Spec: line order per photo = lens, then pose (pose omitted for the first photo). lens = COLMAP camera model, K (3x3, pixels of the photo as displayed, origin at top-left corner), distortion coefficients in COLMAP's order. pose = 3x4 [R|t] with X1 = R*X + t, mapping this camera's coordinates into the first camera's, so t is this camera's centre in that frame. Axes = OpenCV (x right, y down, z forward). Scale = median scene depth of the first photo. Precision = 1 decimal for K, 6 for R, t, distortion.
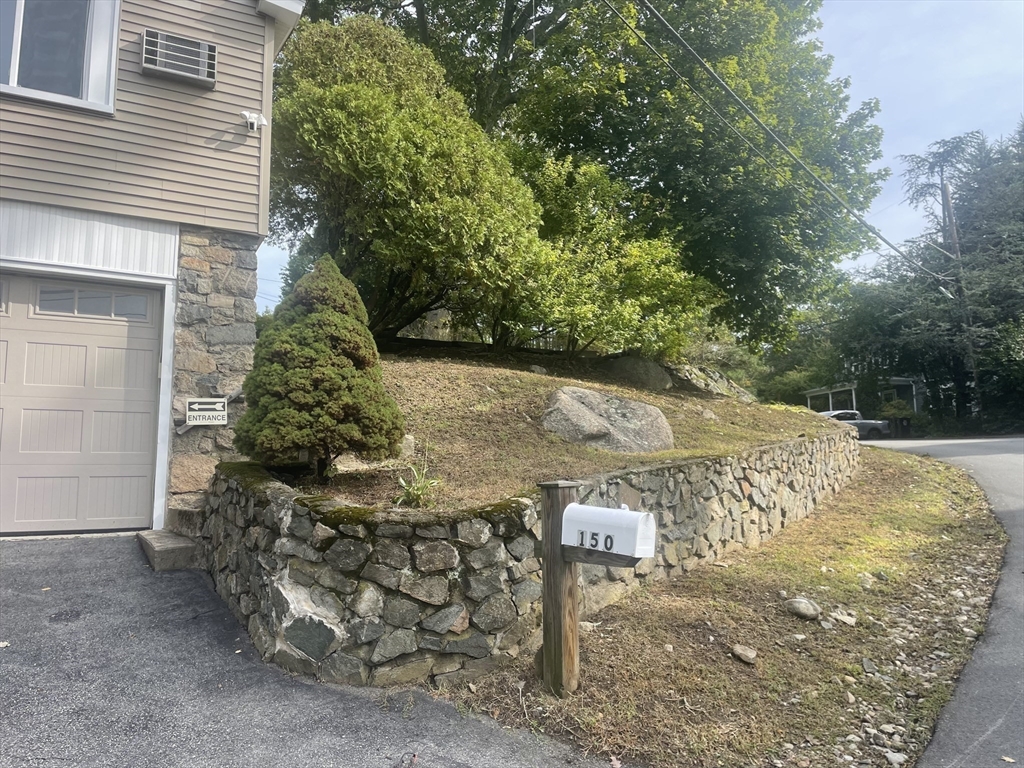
lens RADIAL K [[770.9, 0, 514.0], [0, 770.9, 387.9], [0, 0, 1]] dist [0.100502, -0.122240]
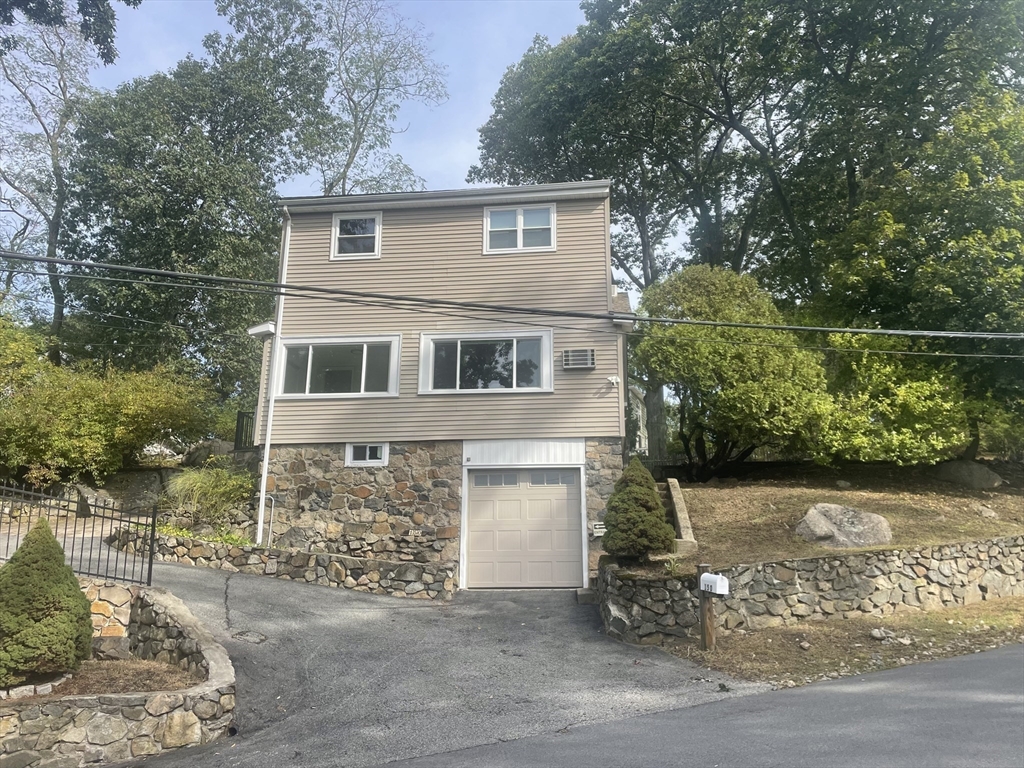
lens RADIAL K [[770.9, 0, 514.0], [0, 770.9, 387.9], [0, 0, 1]] dist [0.100502, -0.122240]
pose [[0.823372, -0.126981, -0.553114, 0.593369], [0.066599, 0.989531, -0.128032, -0.092329], [0.563581, 0.068581, 0.823209, -0.835404]]
